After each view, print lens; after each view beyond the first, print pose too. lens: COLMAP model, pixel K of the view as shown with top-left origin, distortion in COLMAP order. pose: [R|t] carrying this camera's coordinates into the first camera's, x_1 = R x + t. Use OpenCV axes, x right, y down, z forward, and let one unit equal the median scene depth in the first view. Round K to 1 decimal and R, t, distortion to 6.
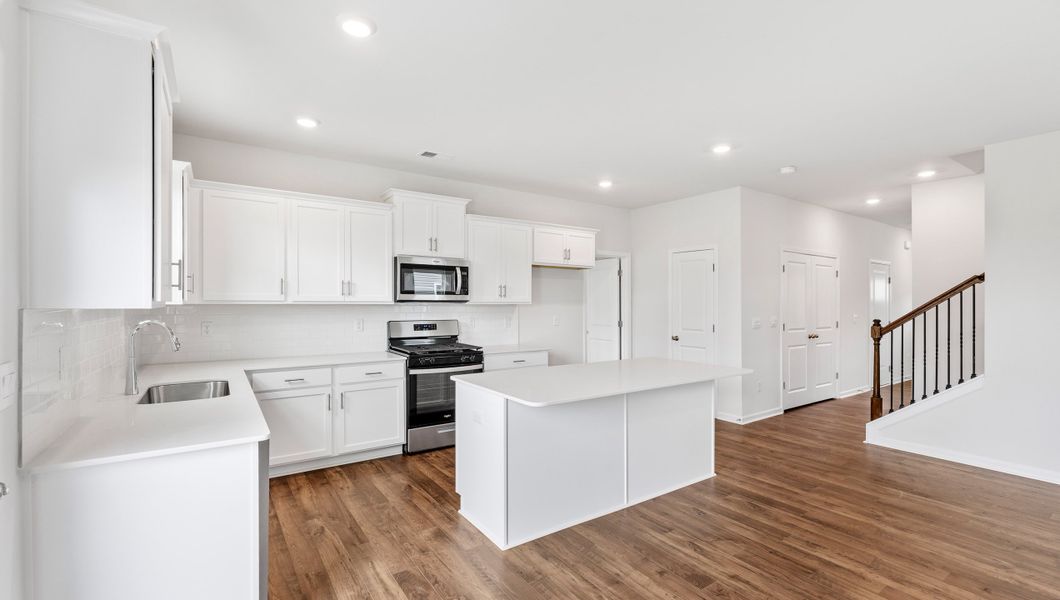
lens RADIAL K [[458.3, 0, 528.1], [0, 458.3, 300.2], [0, 0, 1]] dist [-0.000935, -0.000037]
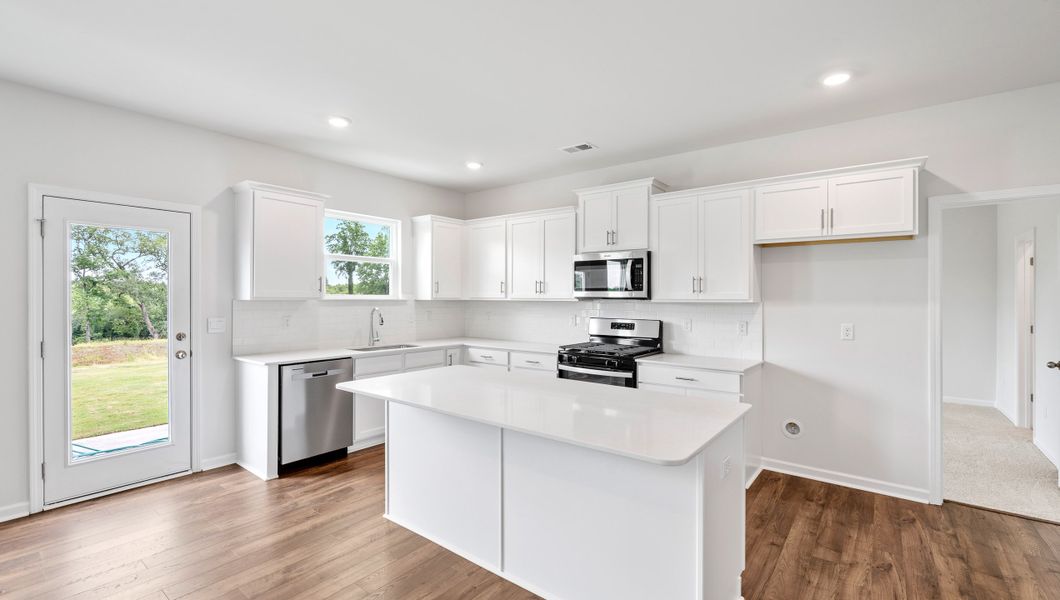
lens RADIAL K [[458.3, 0, 530.7], [0, 458.3, 299.5], [0, 0, 1]] dist [-0.000935, -0.000037]
pose [[0.304168, 0.002763, -0.952614, 0.645024], [0.000009, 0.999996, 0.002903, 0.001676], [0.952618, -0.000891, 0.304167, 0.566591]]
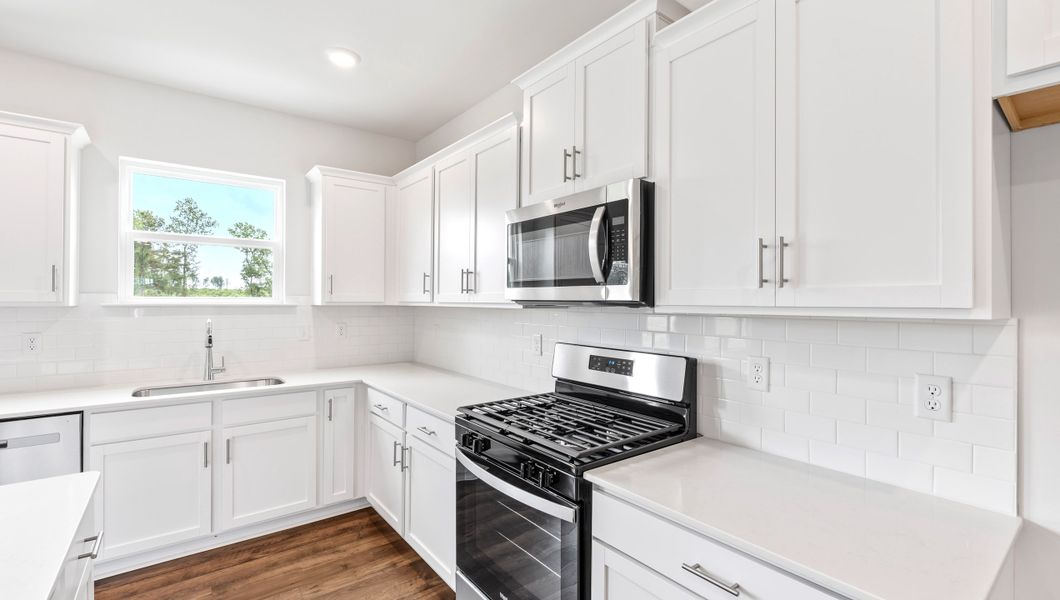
lens RADIAL K [[458.3, 0, 530.2], [0, 458.3, 300.6], [0, 0, 1]] dist [-0.000935, -0.000037]
pose [[0.059036, -0.001307, -0.998255, 0.202297], [0.001885, 0.999998, -0.001198, 0.000321], [0.998254, -0.001811, 0.059039, 0.952743]]
